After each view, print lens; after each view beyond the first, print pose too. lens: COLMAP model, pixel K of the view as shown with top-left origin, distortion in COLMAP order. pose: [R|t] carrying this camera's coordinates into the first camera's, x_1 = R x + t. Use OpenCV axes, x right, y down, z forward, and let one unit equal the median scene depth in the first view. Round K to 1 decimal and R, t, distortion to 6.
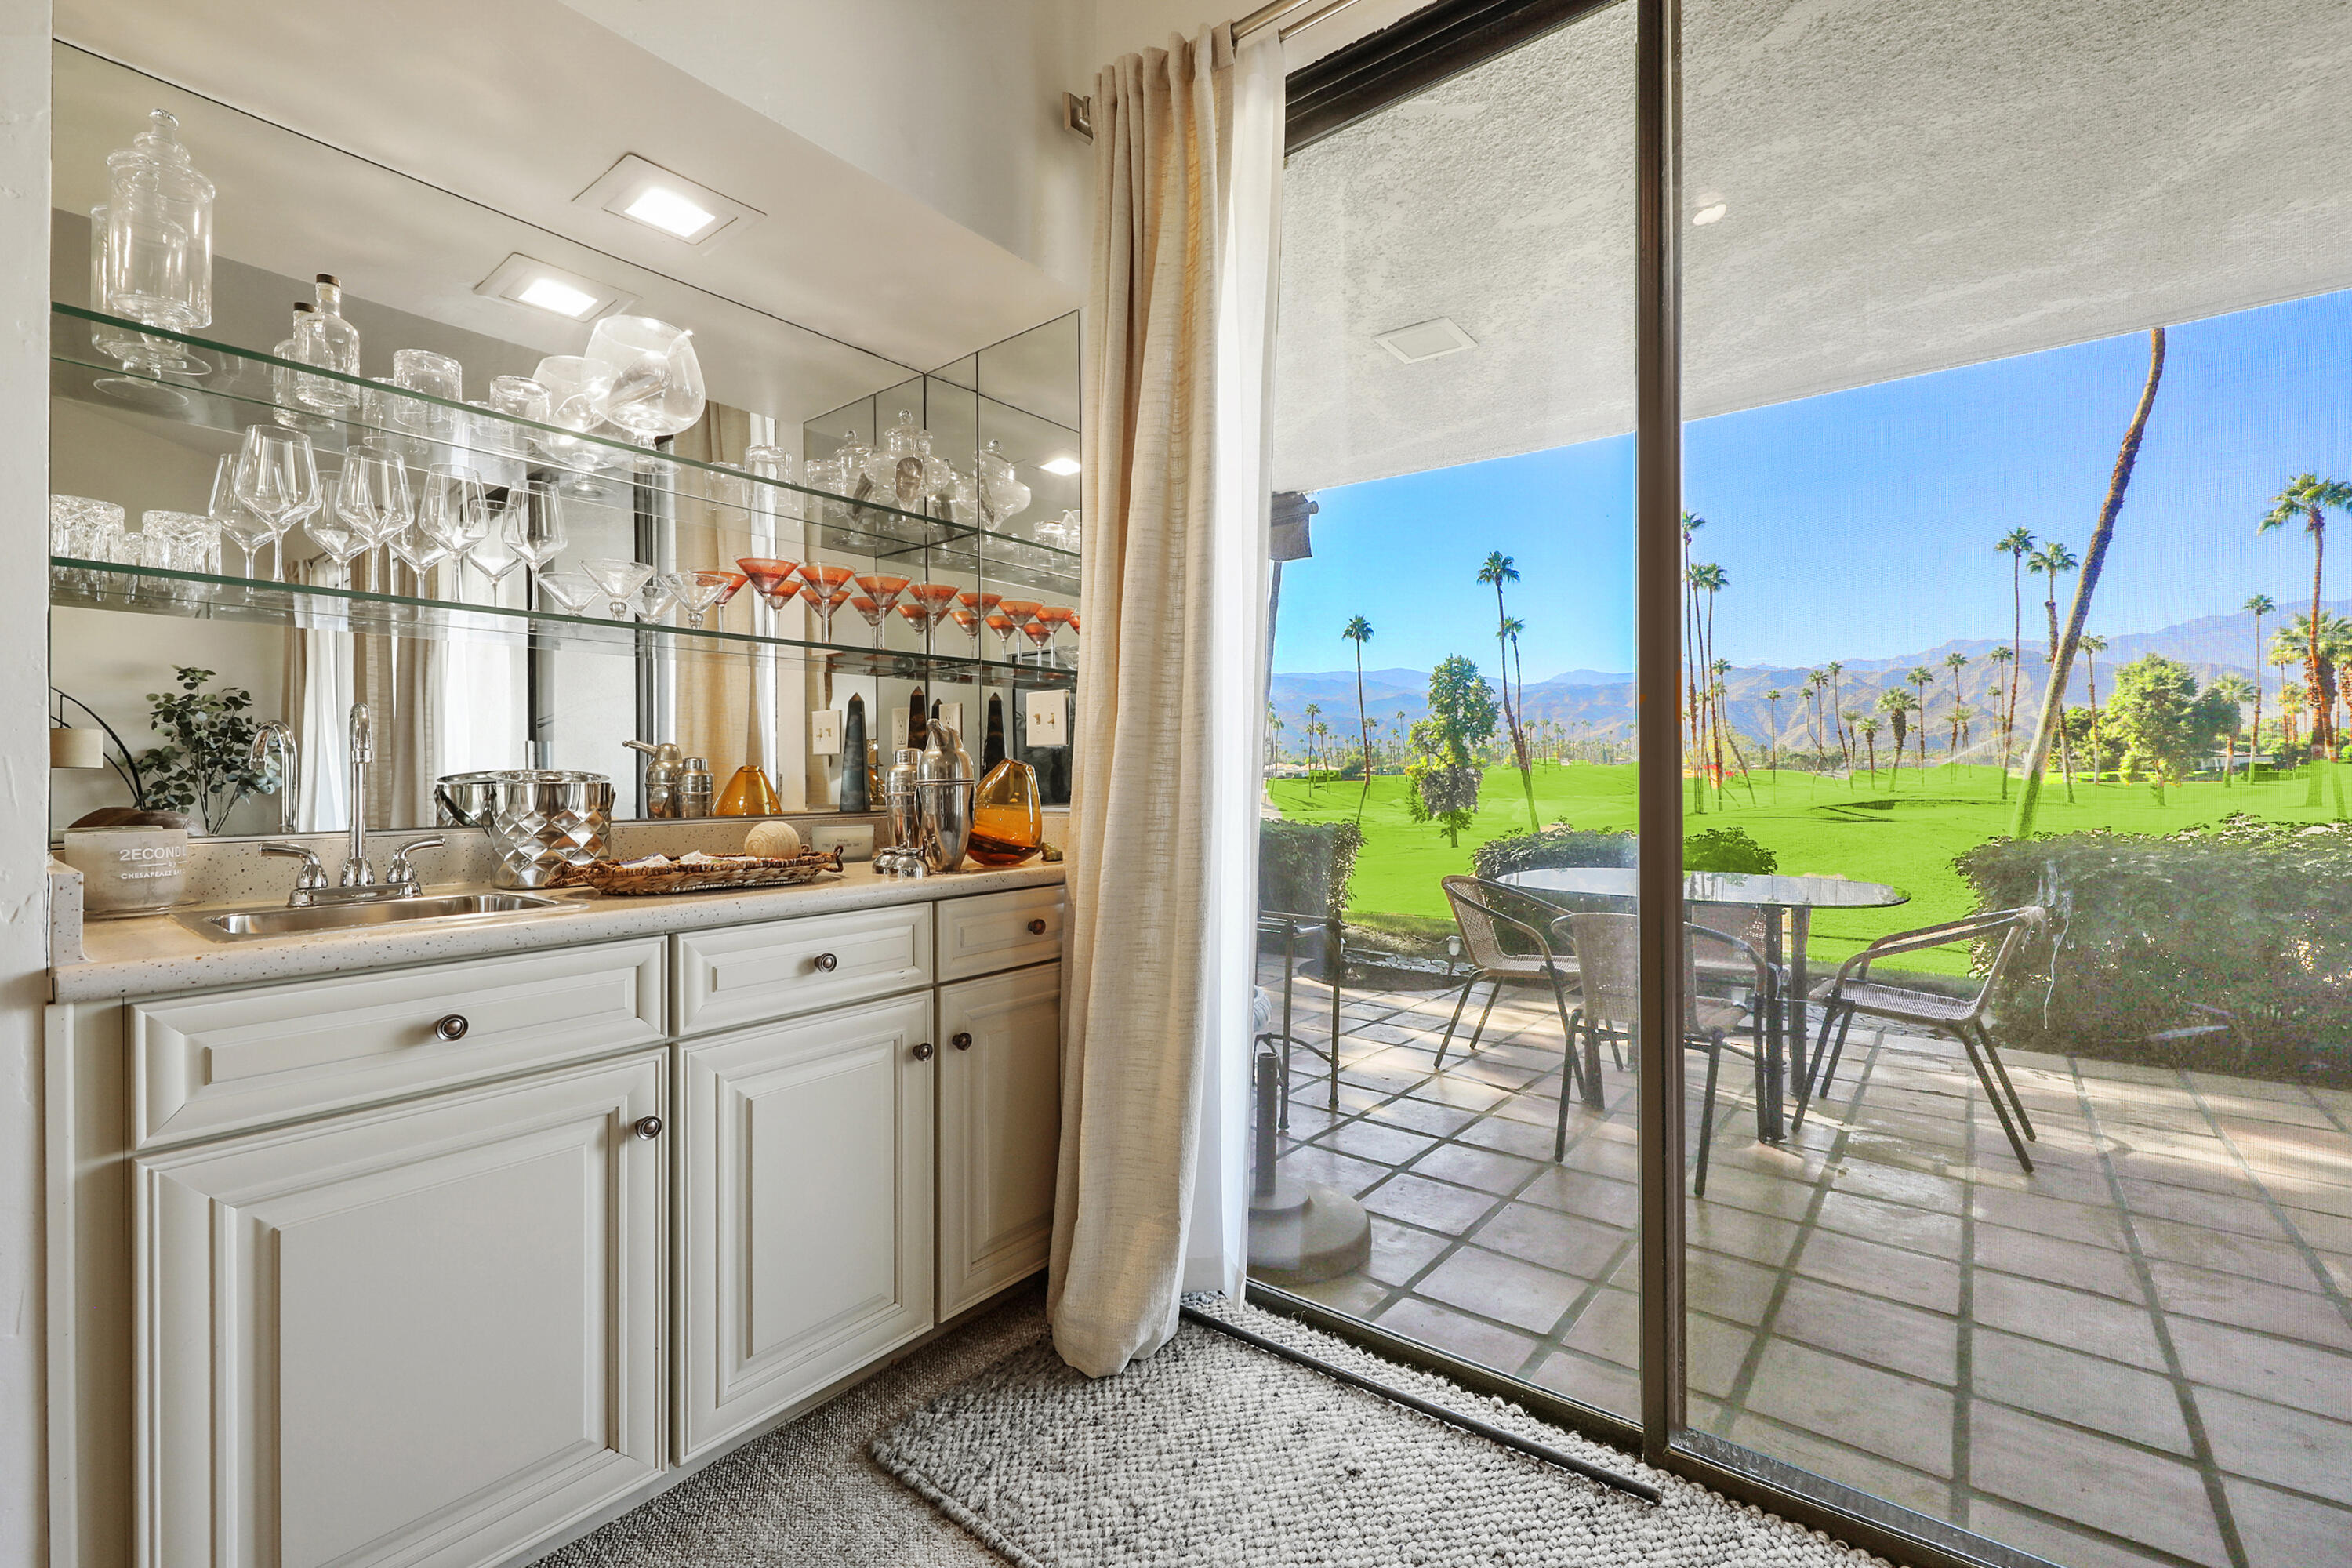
lens RADIAL K [[1012.1, 0, 1177.5], [0, 1012.1, 768.4], [0, 0, 1]] dist [-0.001177, -0.000014]
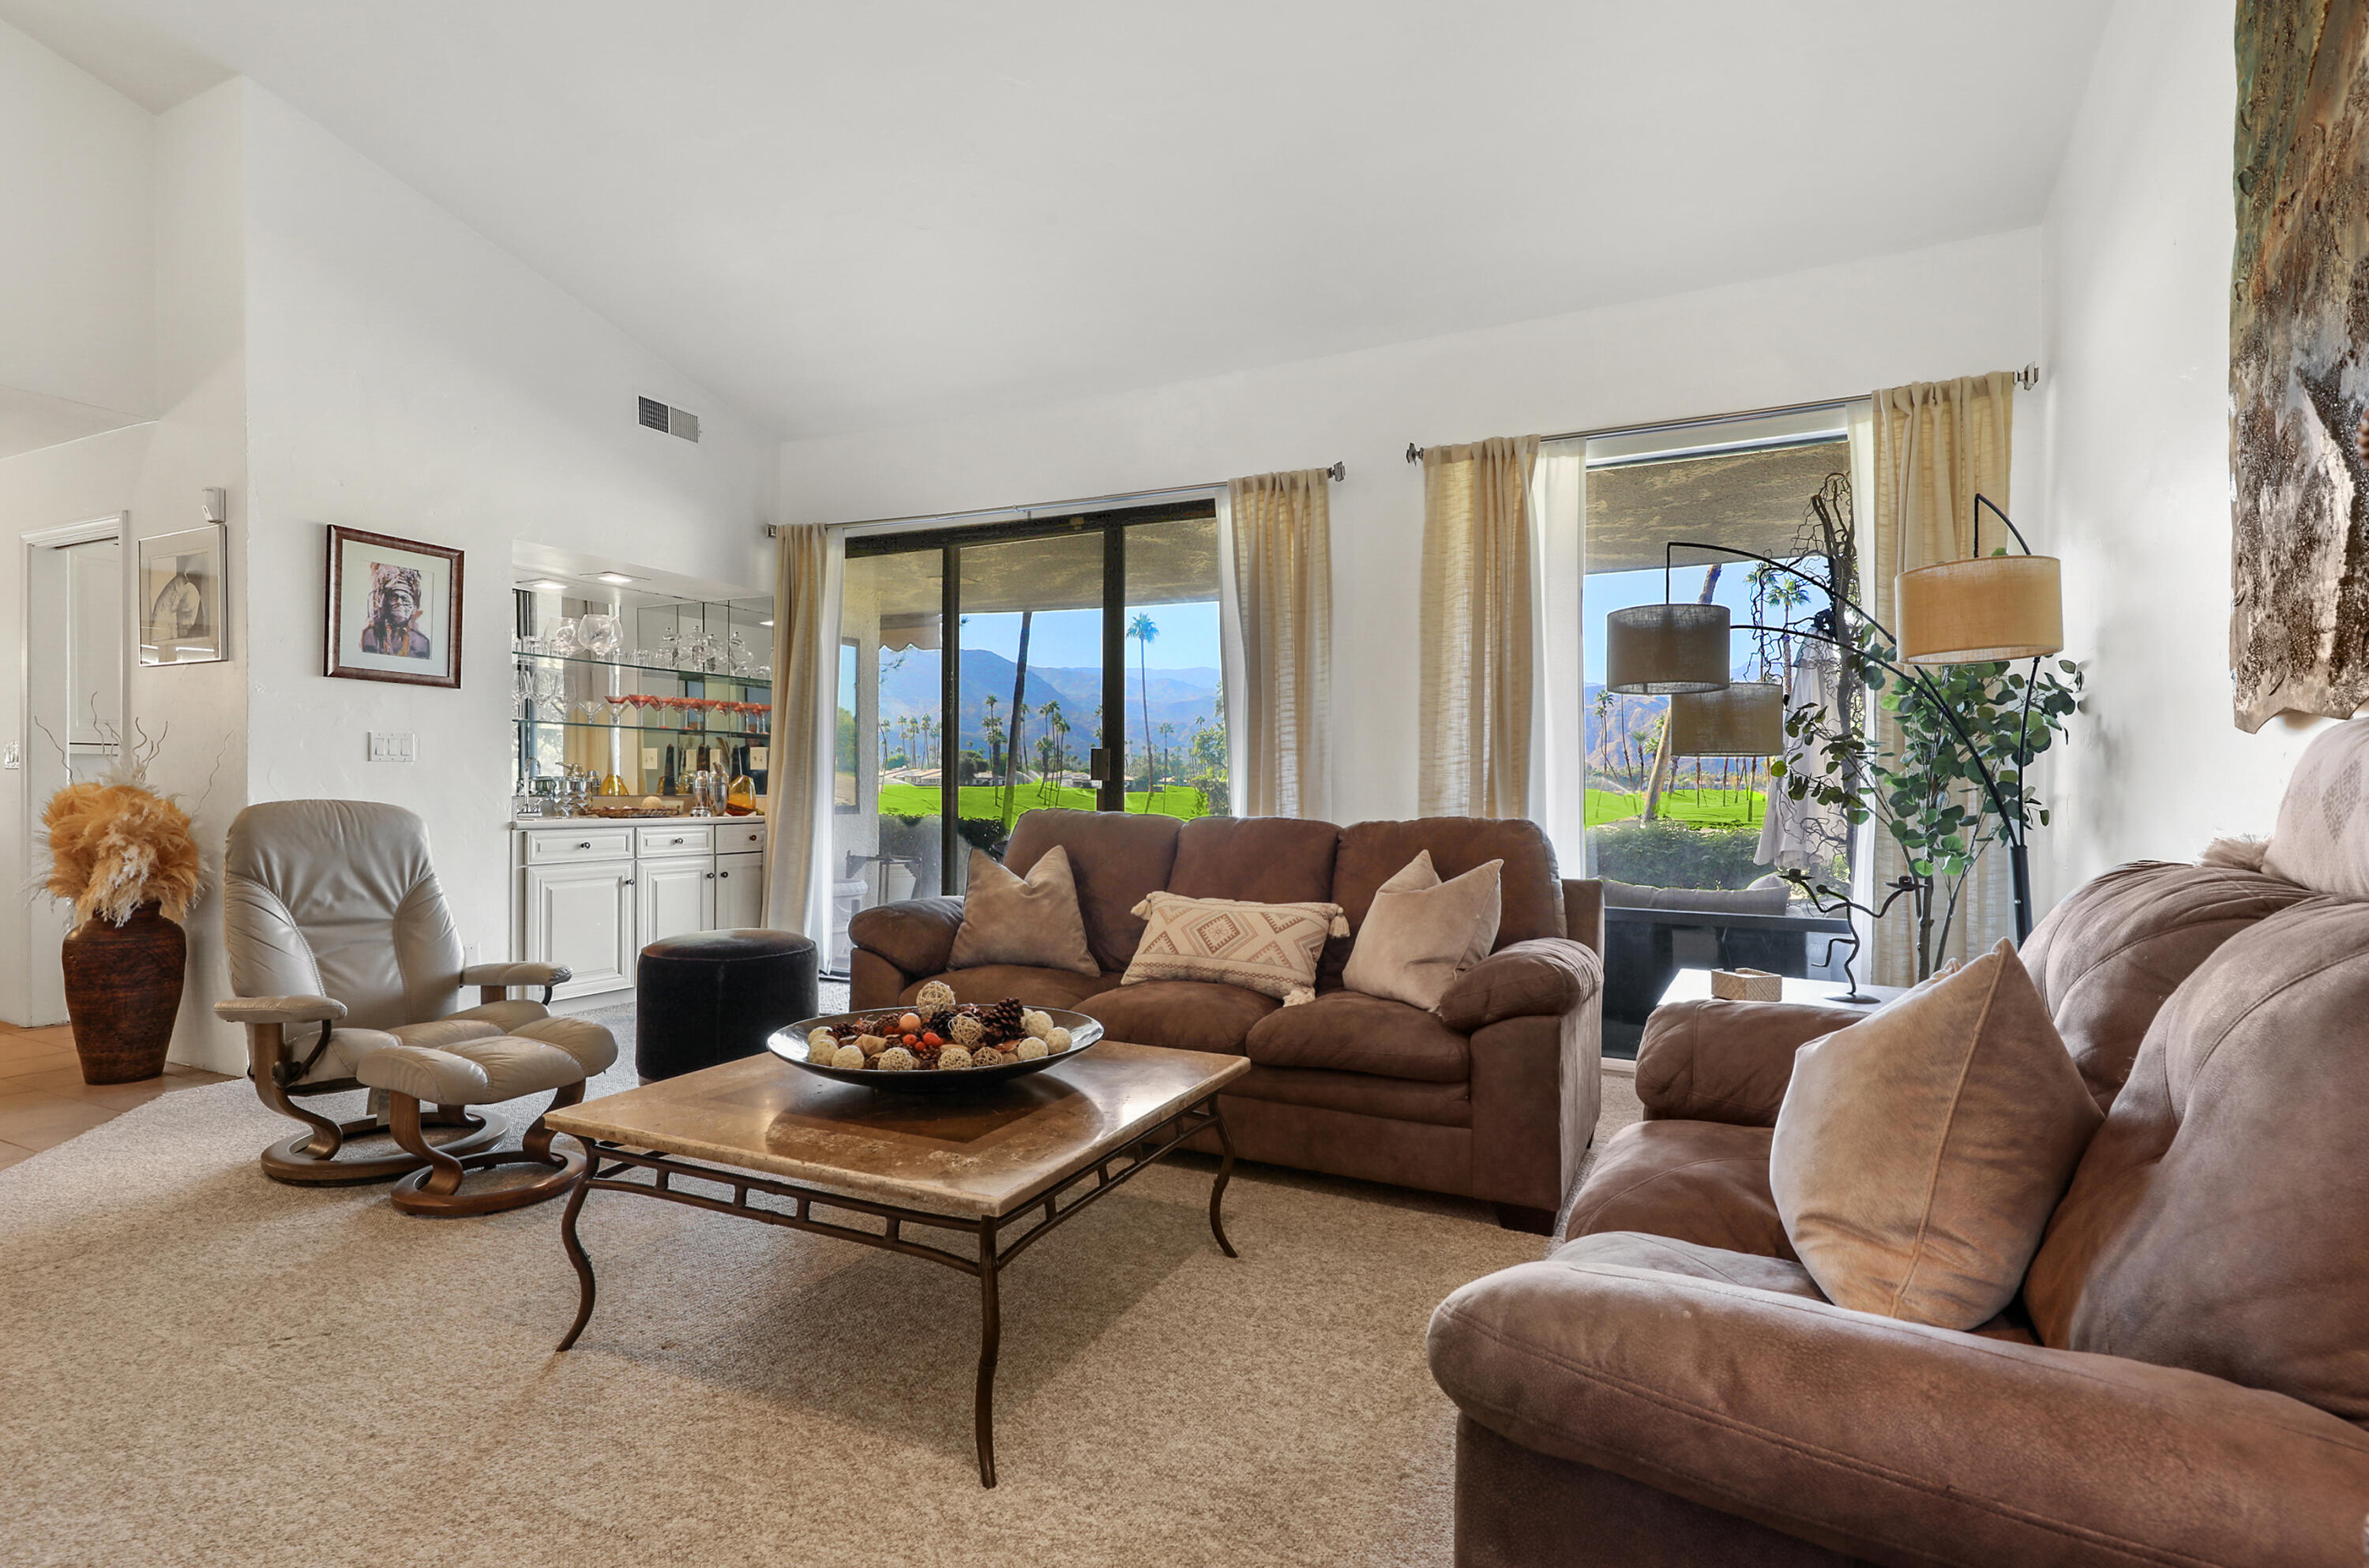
lens RADIAL K [[1151.7, 0, 1198.7], [0, 1151.7, 832.1], [0, 0, 1]] dist [0.001352, -0.000030]
pose [[0.976992, 0.009950, 0.213043, 0.380246], [-0.020113, 0.998758, 0.045588, -0.024097], [-0.212325, -0.048824, 0.975979, -2.328722]]
